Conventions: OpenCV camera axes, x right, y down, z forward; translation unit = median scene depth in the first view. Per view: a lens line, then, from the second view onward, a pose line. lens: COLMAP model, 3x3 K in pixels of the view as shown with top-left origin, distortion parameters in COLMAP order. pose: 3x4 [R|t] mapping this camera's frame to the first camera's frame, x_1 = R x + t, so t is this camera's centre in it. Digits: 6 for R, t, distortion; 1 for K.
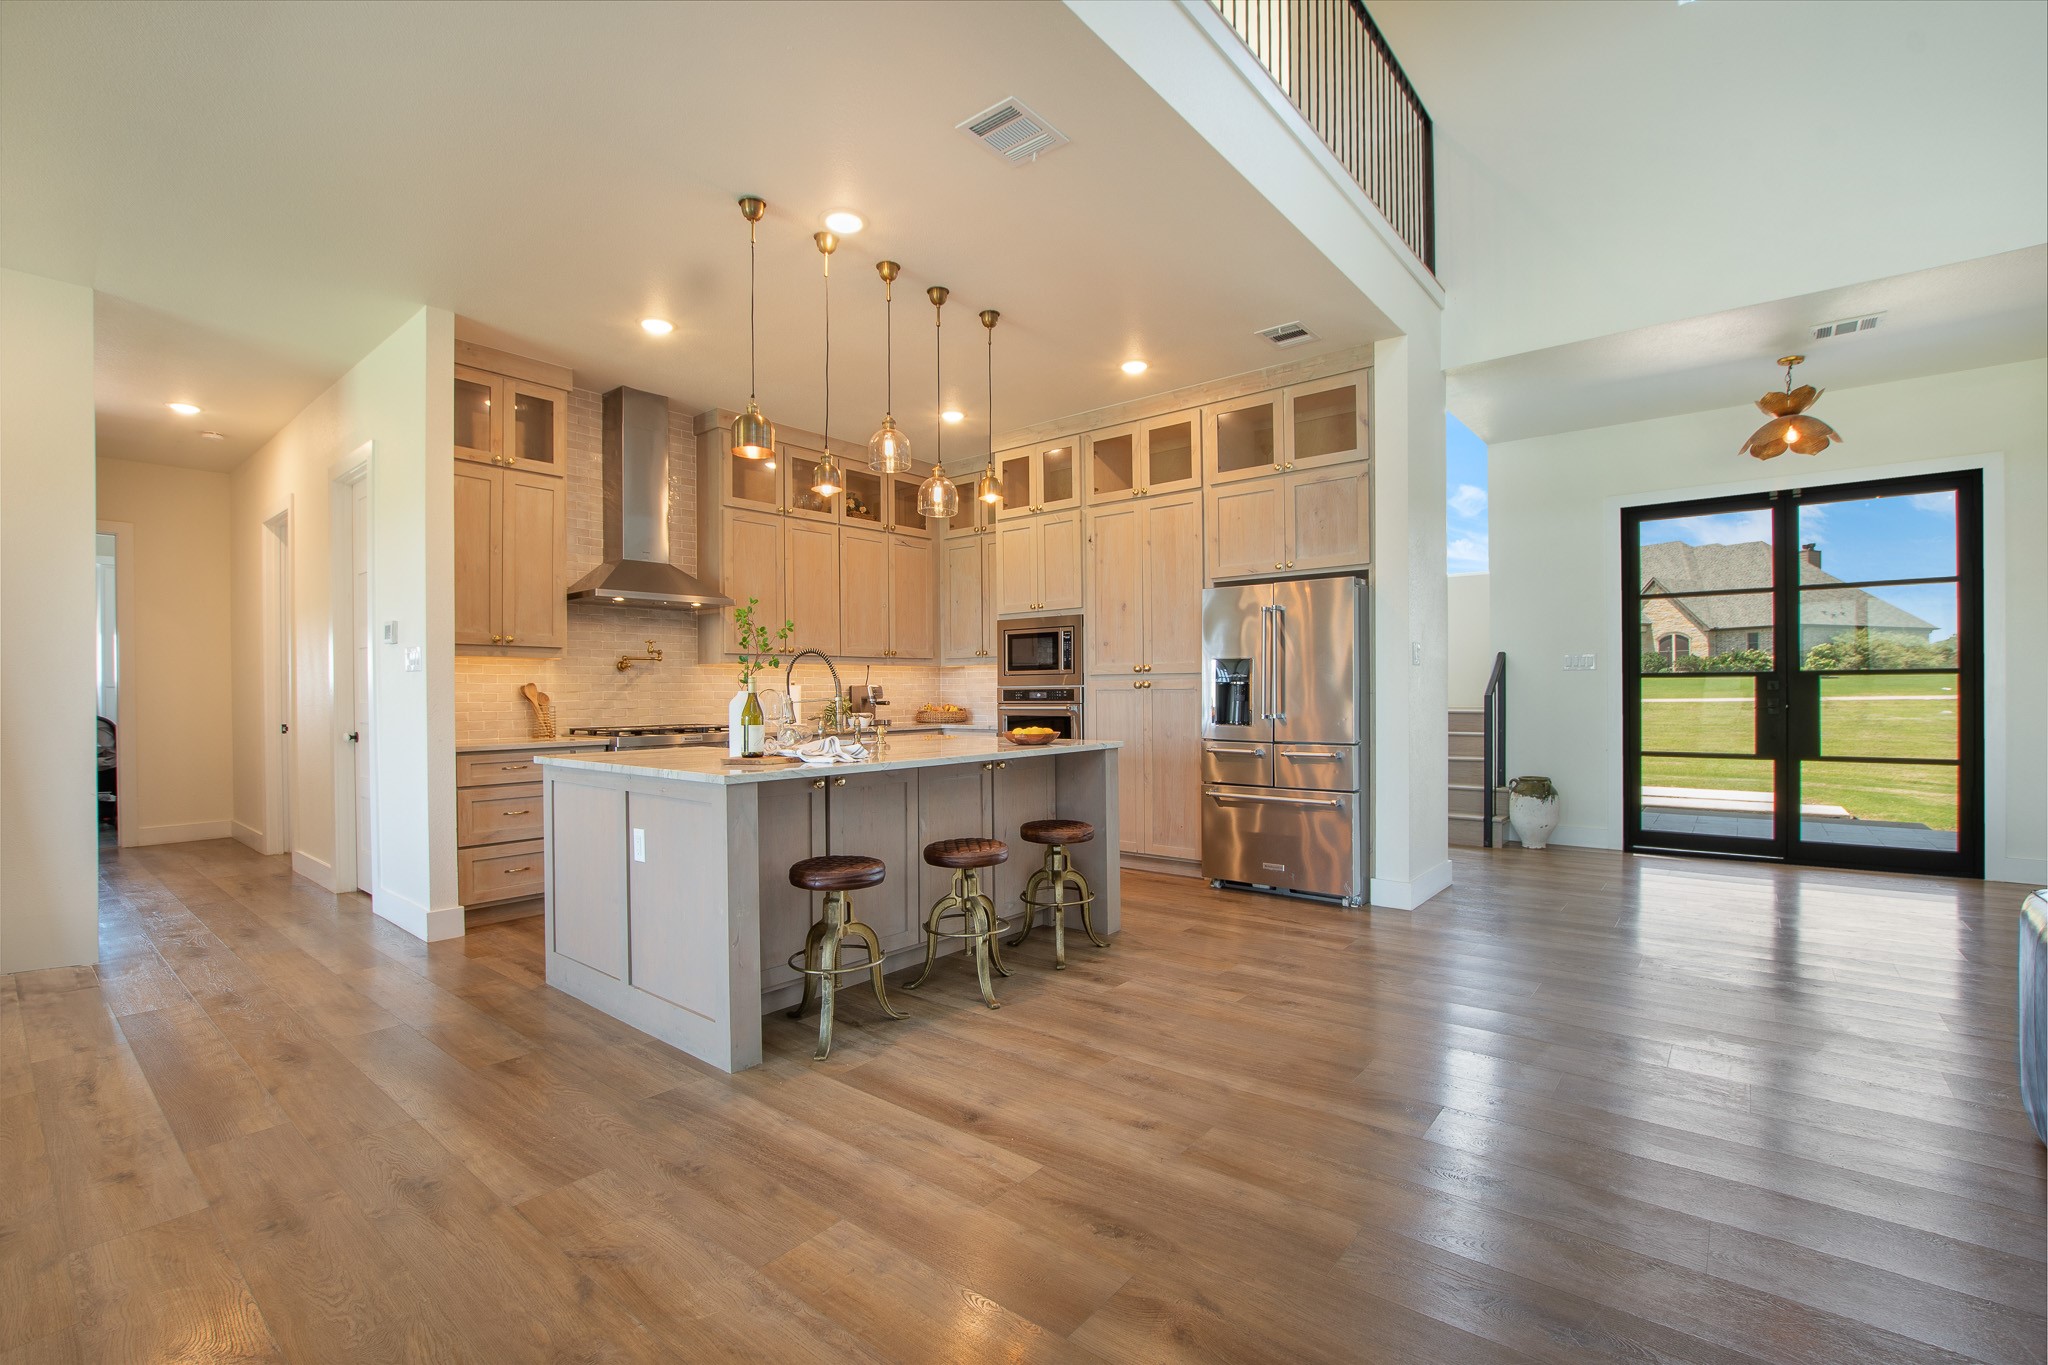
lens RADIAL K [[908.1, 0, 1019.7], [0, 908.1, 694.9], [0, 0, 1]] dist [-0.024310, -0.000093]
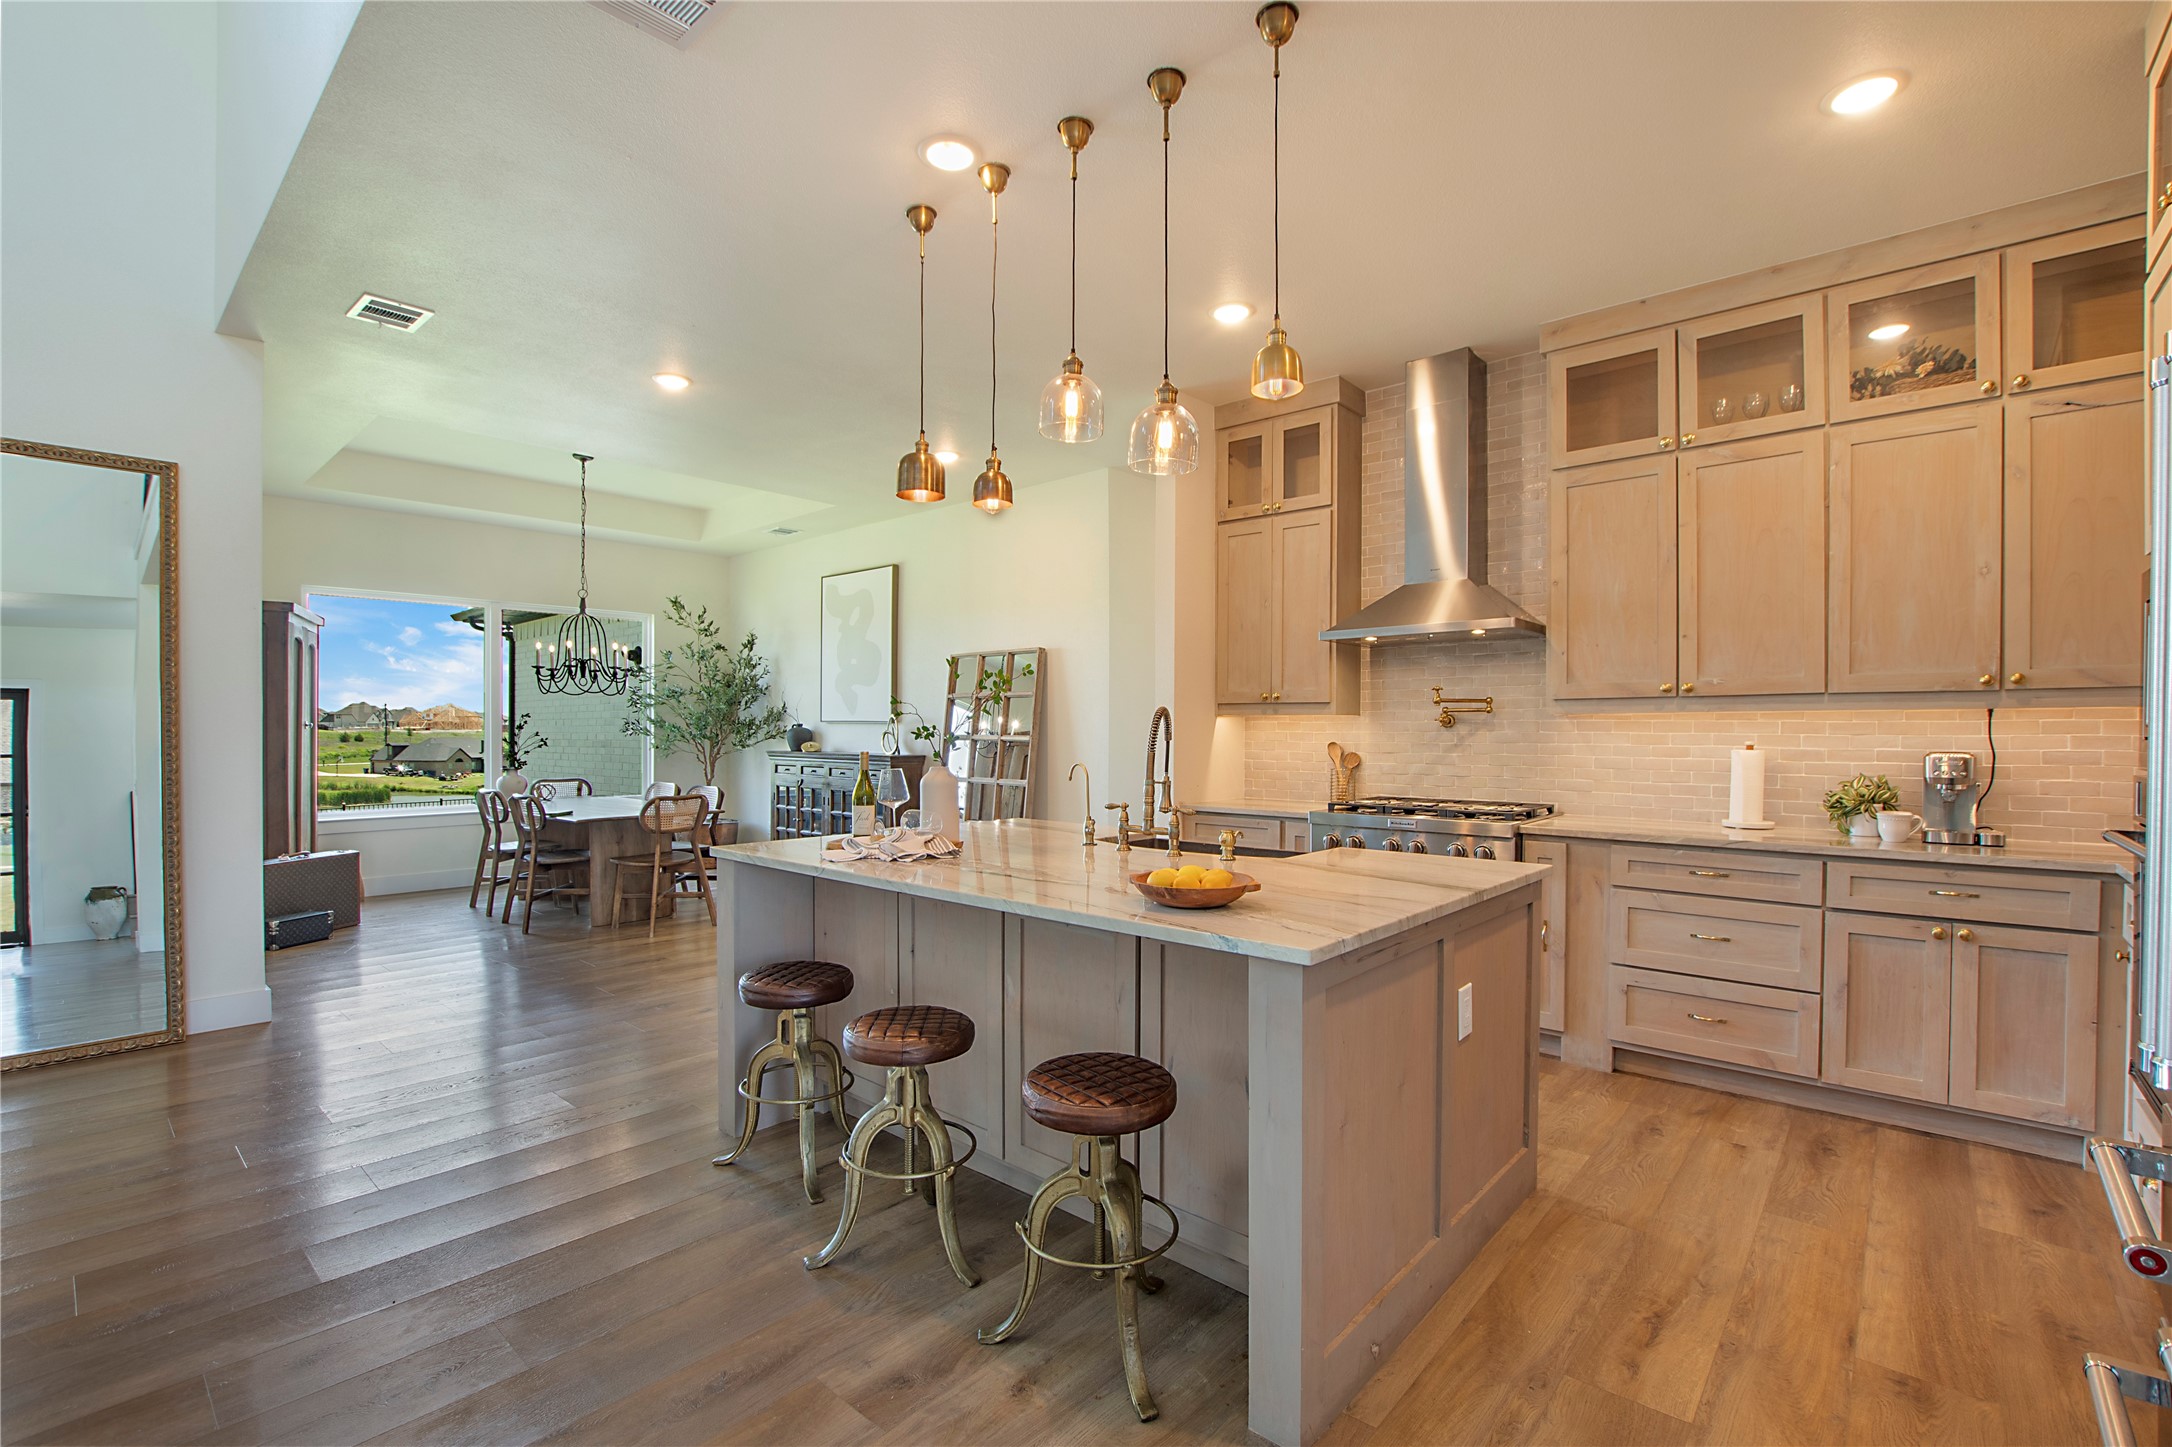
lens RADIAL K [[963.1, 0, 1081.5], [0, 963.1, 736.6], [0, 0, 1]] dist [-0.024310, -0.000093]
pose [[-0.041049, 0.019897, -0.998959, 1.002490], [-0.001191, 0.999800, 0.019963, -0.088531], [0.999156, 0.002009, -0.041017, 1.869330]]
